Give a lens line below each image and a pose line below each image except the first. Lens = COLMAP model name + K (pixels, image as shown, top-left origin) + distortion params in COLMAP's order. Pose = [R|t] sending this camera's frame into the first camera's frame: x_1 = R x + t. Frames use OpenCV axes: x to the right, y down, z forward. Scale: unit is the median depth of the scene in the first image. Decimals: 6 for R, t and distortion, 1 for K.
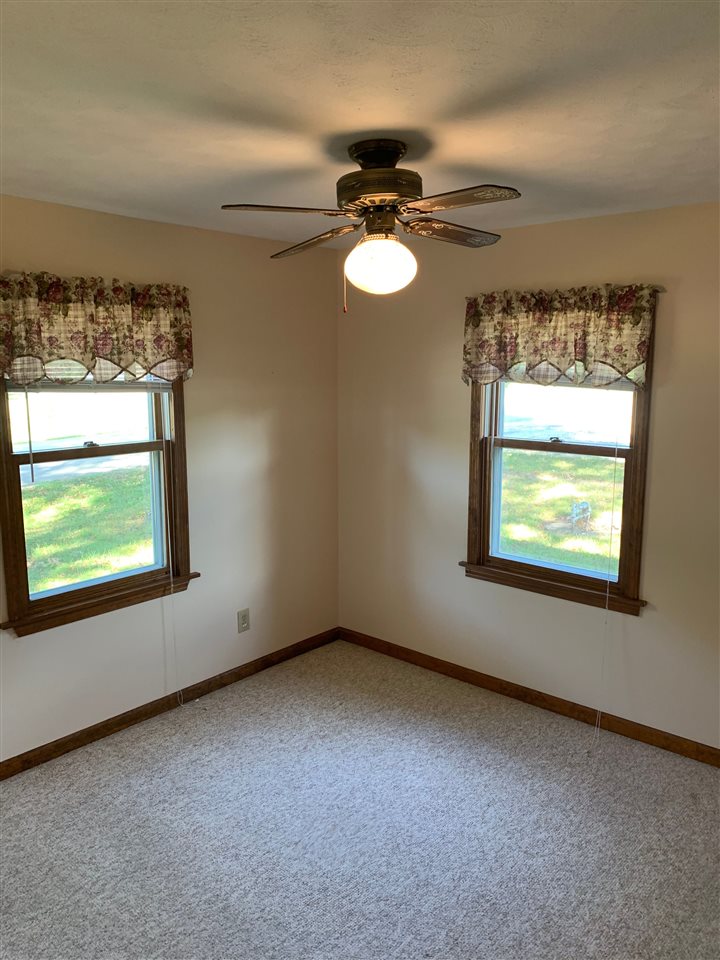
lens RADIAL K [[733.2, 0, 363.0], [0, 733.2, 474.2], [0, 0, 1]] dist [0.046253, -0.053014]
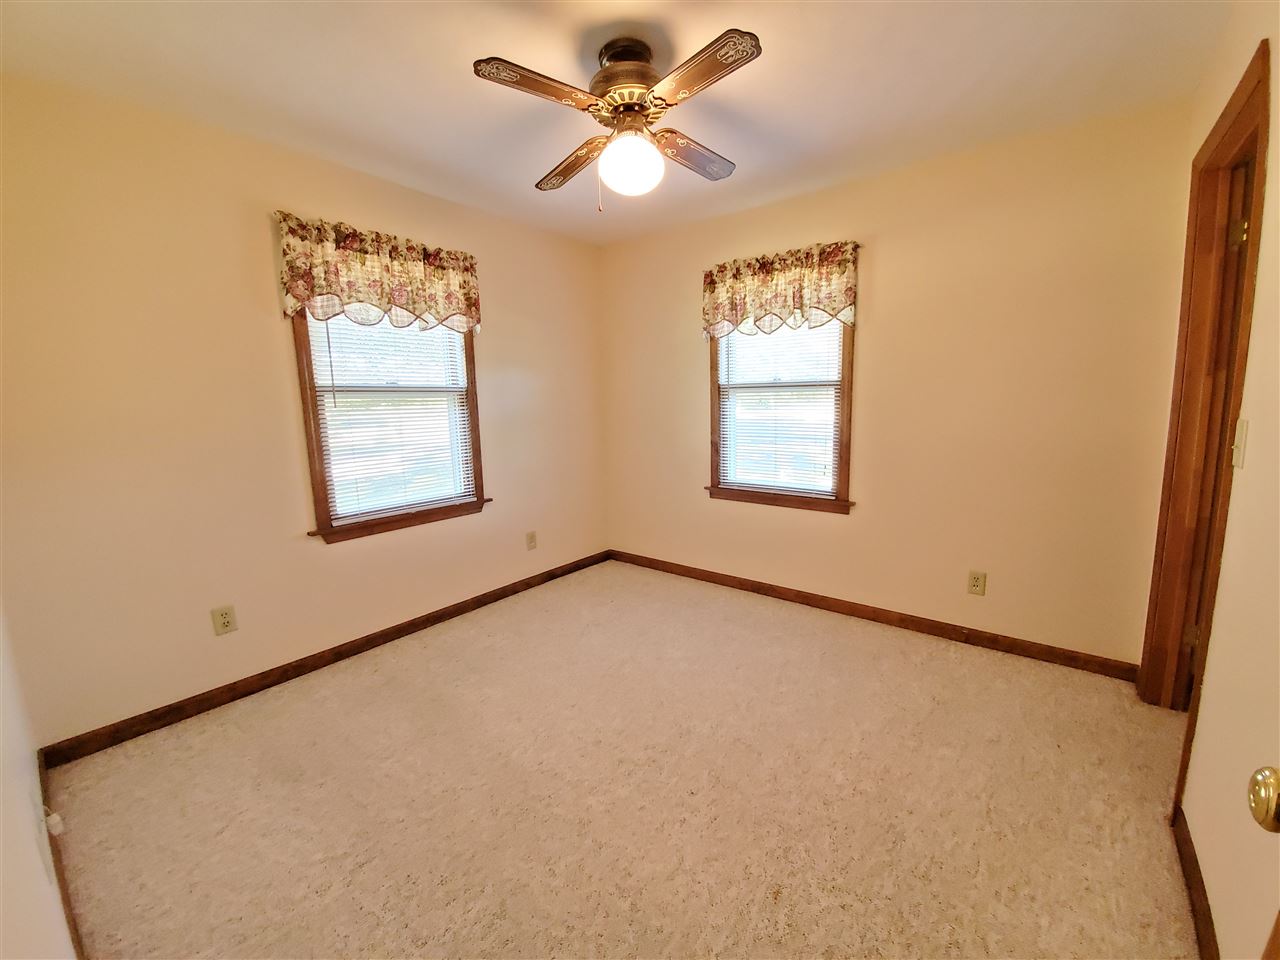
lens RADIAL K [[505.8, 0, 658.5], [0, 505.8, 472.4], [0, 0, 1]] dist [0.019345, -0.019320]
pose [[0.997929, -0.027665, 0.058074, 0.004908], [0.028528, 0.999494, -0.014083, 0.127379], [-0.057655, 0.015710, 0.998213, 0.170796]]
